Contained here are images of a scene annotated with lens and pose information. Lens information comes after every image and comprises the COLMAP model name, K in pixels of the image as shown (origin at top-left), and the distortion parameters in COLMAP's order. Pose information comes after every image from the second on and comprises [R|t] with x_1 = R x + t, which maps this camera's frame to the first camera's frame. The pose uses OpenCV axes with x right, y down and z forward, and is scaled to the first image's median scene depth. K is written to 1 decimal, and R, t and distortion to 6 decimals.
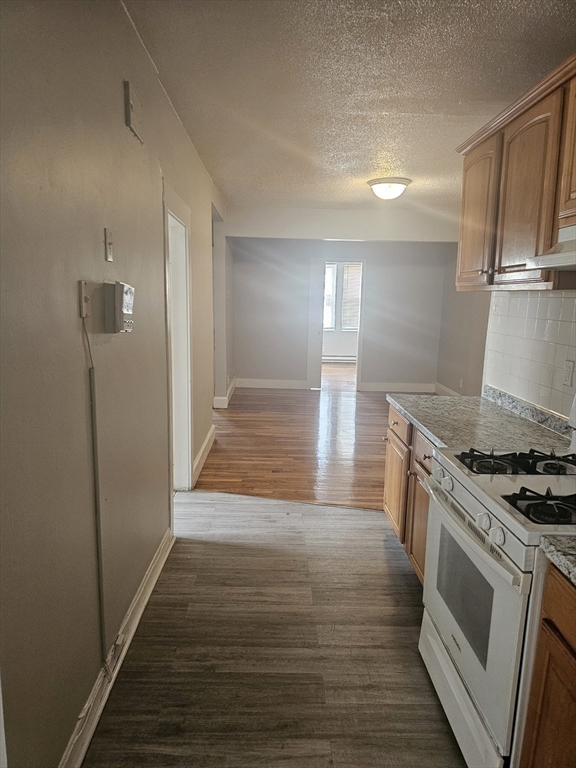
lens RADIAL K [[514.1, 0, 285.5], [0, 514.1, 383.5], [0, 0, 1]] dist [0.022696, -0.017727]
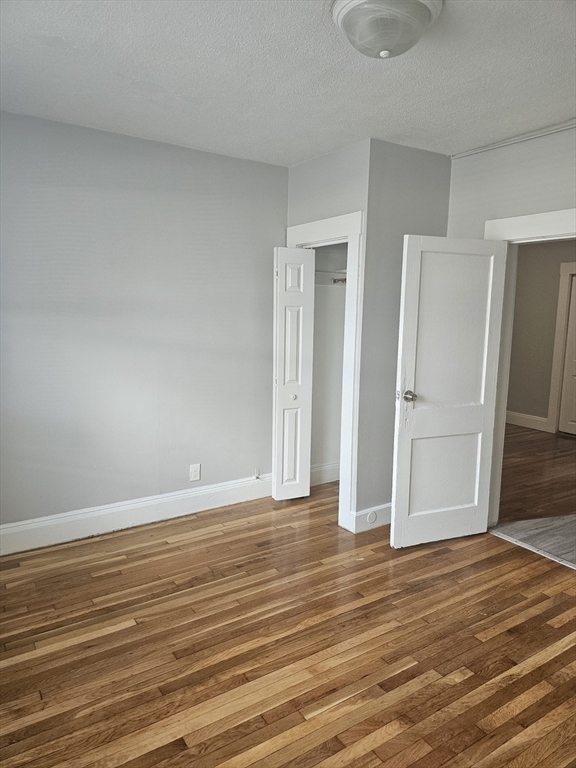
lens RADIAL K [[514.1, 0, 287.7], [0, 514.1, 384.0], [0, 0, 1]] dist [0.022696, -0.017727]
pose [[0.862054, -0.093747, 0.498071, -1.074329], [0.093340, 0.995300, 0.025783, -0.140697], [-0.498147, 0.024263, 0.866753, 0.333927]]
